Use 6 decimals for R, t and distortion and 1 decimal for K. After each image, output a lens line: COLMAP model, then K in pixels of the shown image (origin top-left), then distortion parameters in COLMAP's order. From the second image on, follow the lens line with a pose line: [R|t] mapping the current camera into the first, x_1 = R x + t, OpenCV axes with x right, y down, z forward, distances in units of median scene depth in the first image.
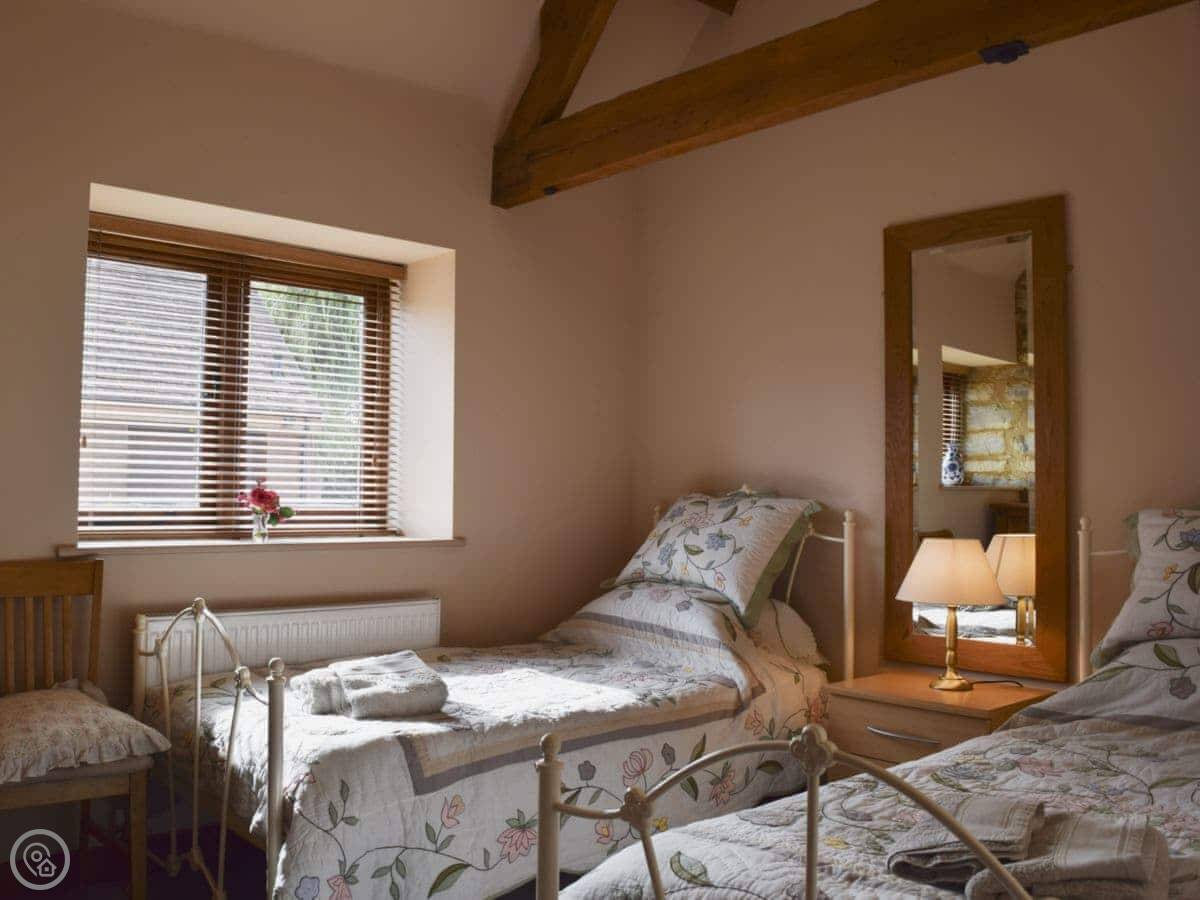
lens RADIAL K [[1081.2, 0, 601.5], [0, 1081.2, 451.1], [0, 0, 1]] dist [0.030898, -0.011266]
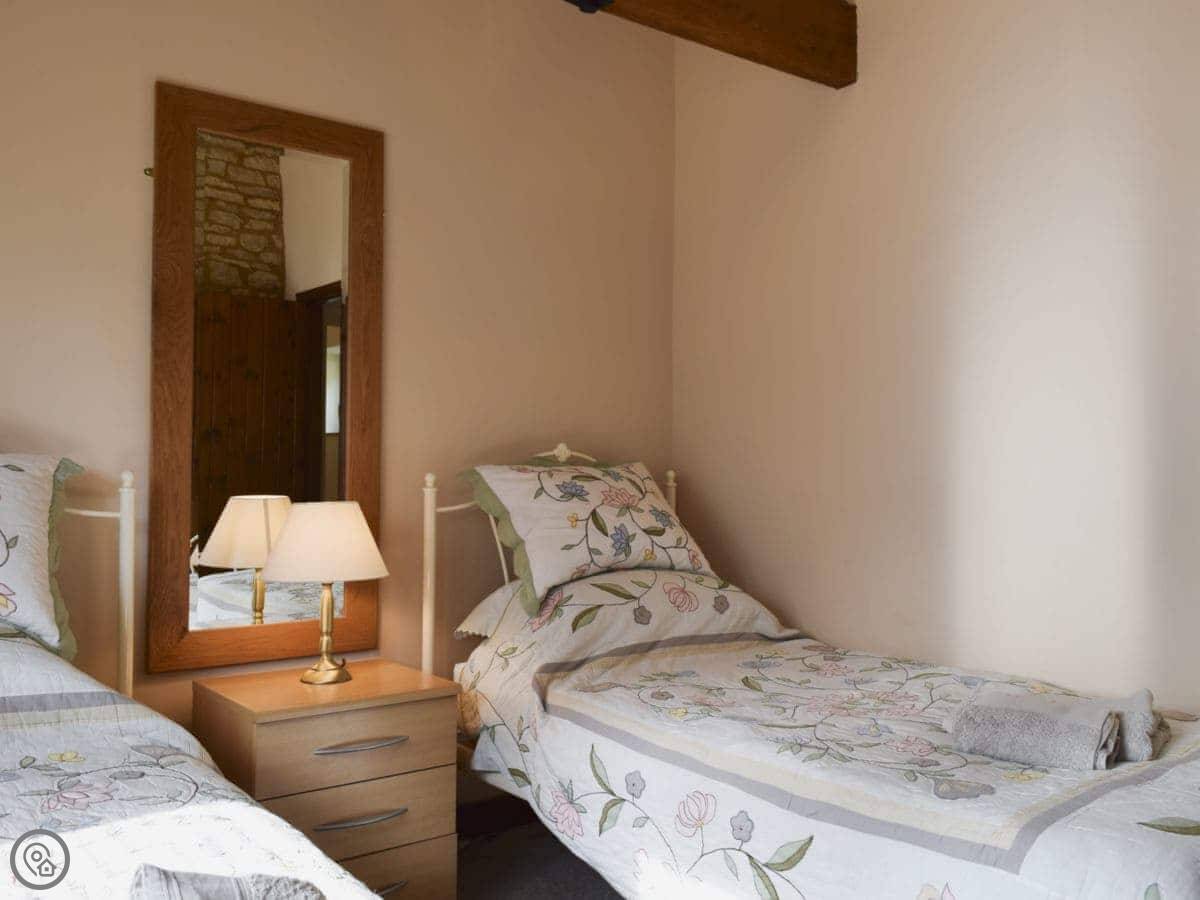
lens RADIAL K [[1081.2, 0, 601.3], [0, 1081.2, 452.4], [0, 0, 1]] dist [0.030898, -0.011266]
pose [[0.112675, 0.001858, 0.993630, -0.602397], [-0.046838, 0.998897, 0.003444, 0.035928], [-0.992527, -0.046927, 0.112638, 0.865162]]
